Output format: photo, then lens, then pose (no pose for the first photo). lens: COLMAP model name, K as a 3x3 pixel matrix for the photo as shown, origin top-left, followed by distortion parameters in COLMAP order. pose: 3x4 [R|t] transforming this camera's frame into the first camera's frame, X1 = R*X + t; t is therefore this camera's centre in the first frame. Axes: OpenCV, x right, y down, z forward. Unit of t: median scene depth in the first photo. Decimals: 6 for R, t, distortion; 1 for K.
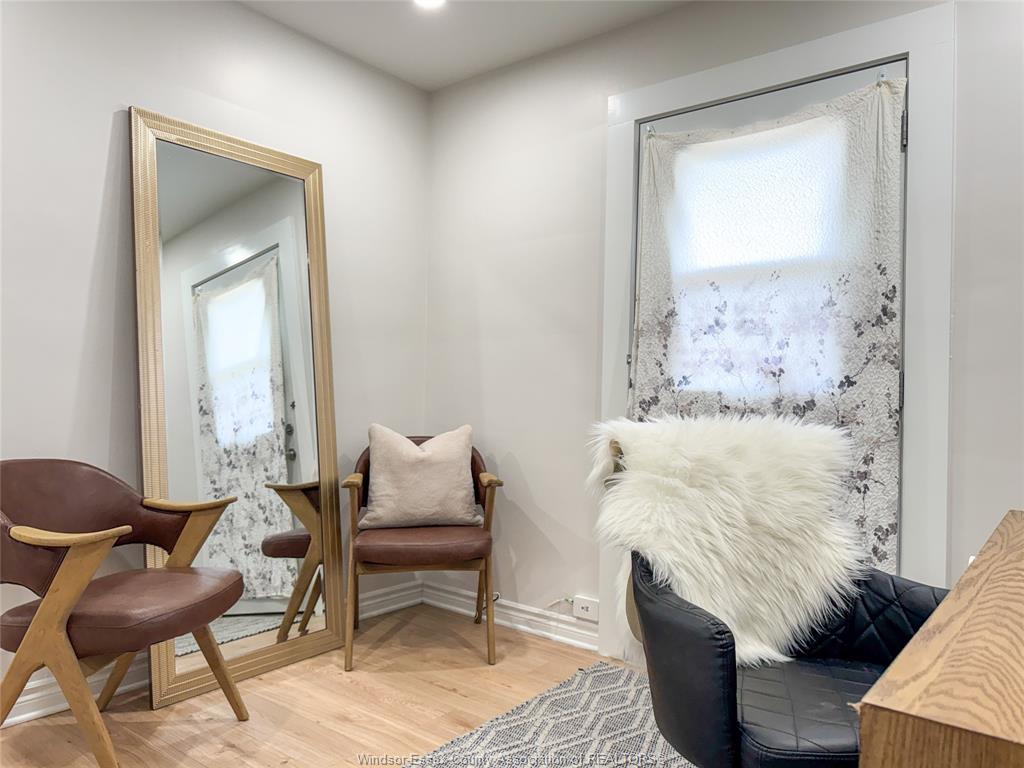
lens RADIAL K [[726.5, 0, 516.4], [0, 726.5, 386.7], [0, 0, 1]] dist [0.093344, -0.136287]
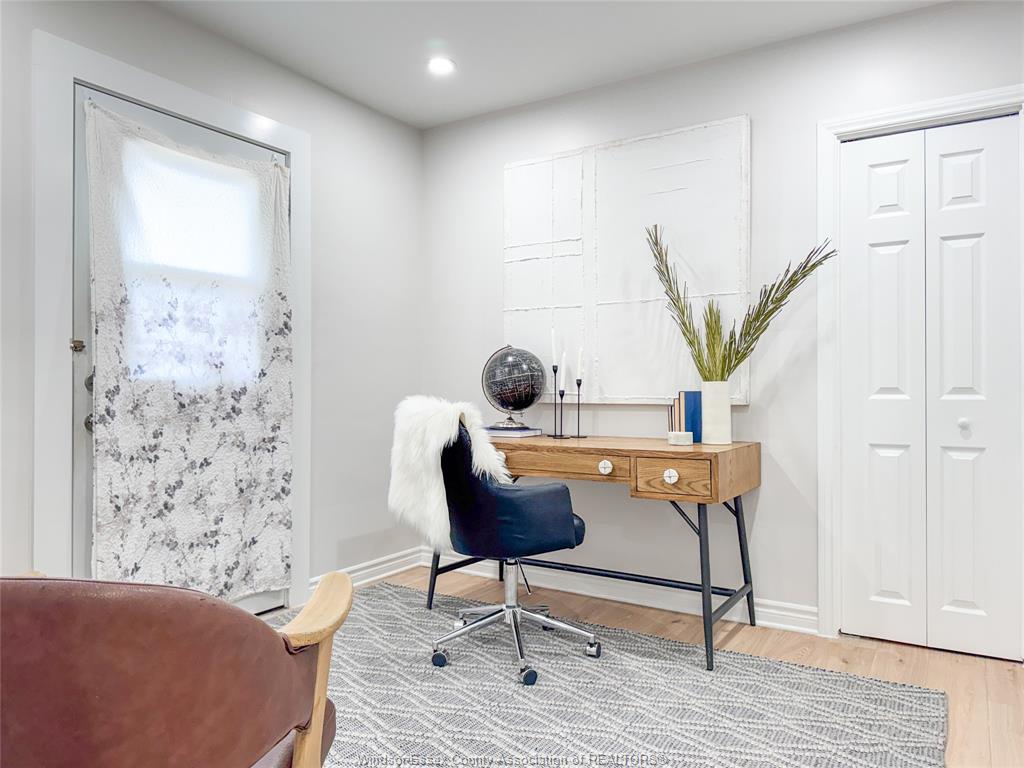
lens RADIAL K [[726.5, 0, 516.4], [0, 726.5, 386.7], [0, 0, 1]] dist [0.093344, -0.136287]
pose [[-0.107568, -0.019123, 0.994014, -0.878573], [-0.021854, 0.999619, 0.016866, -0.013650], [-0.993958, -0.019909, -0.107945, 0.610315]]
